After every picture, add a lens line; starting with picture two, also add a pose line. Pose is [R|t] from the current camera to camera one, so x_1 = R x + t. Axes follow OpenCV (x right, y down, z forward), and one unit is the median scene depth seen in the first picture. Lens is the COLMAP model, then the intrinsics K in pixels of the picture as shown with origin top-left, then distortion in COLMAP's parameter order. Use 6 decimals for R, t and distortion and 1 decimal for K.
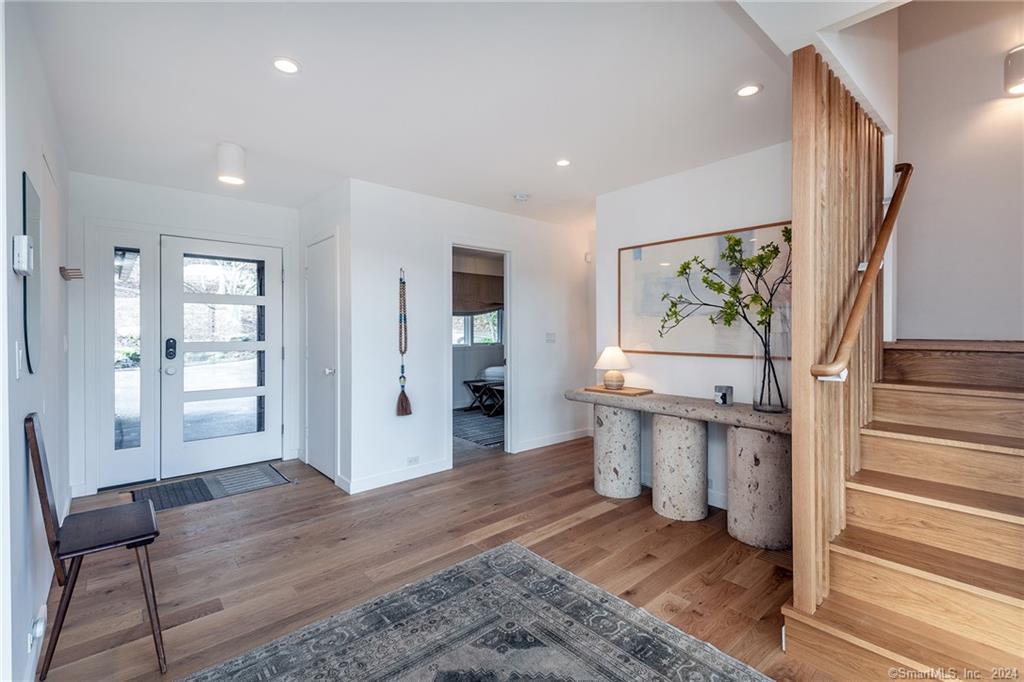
lens RADIAL K [[459.4, 0, 527.4], [0, 459.4, 332.7], [0, 0, 1]] dist [0.020124, -0.005816]
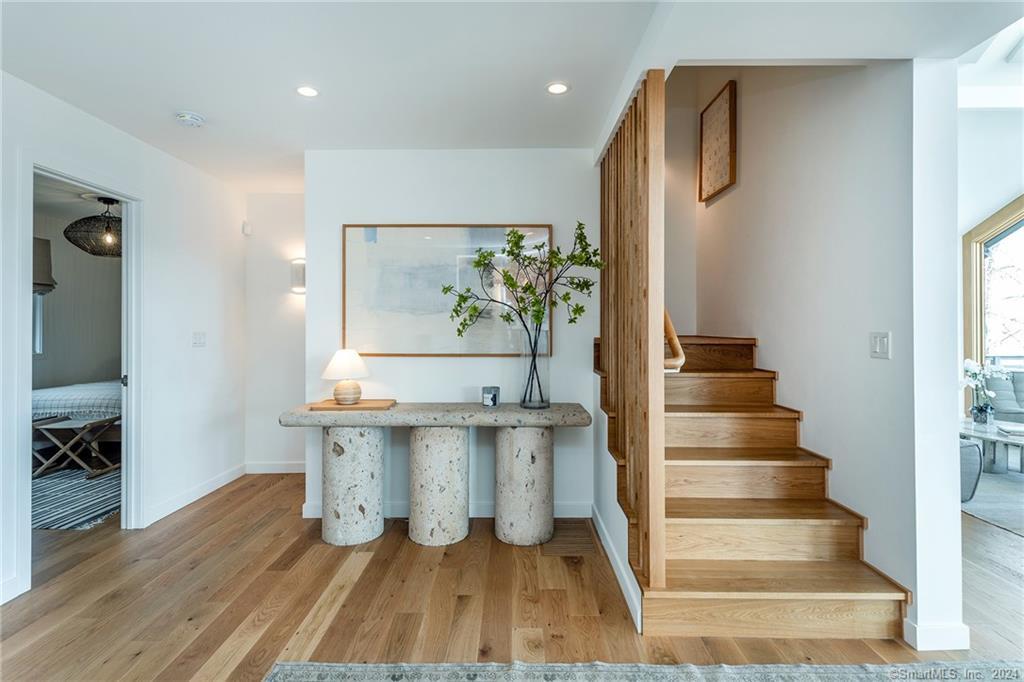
lens RADIAL K [[494.7, 0, 526.7], [0, 494.7, 327.2], [0, 0, 1]] dist [0.015261, -0.004197]
pose [[0.680124, -0.000847, 0.733097, -0.264755], [0.005690, 0.999975, -0.004123, -0.002226], [-0.733075, 0.006975, 0.680112, 0.248545]]
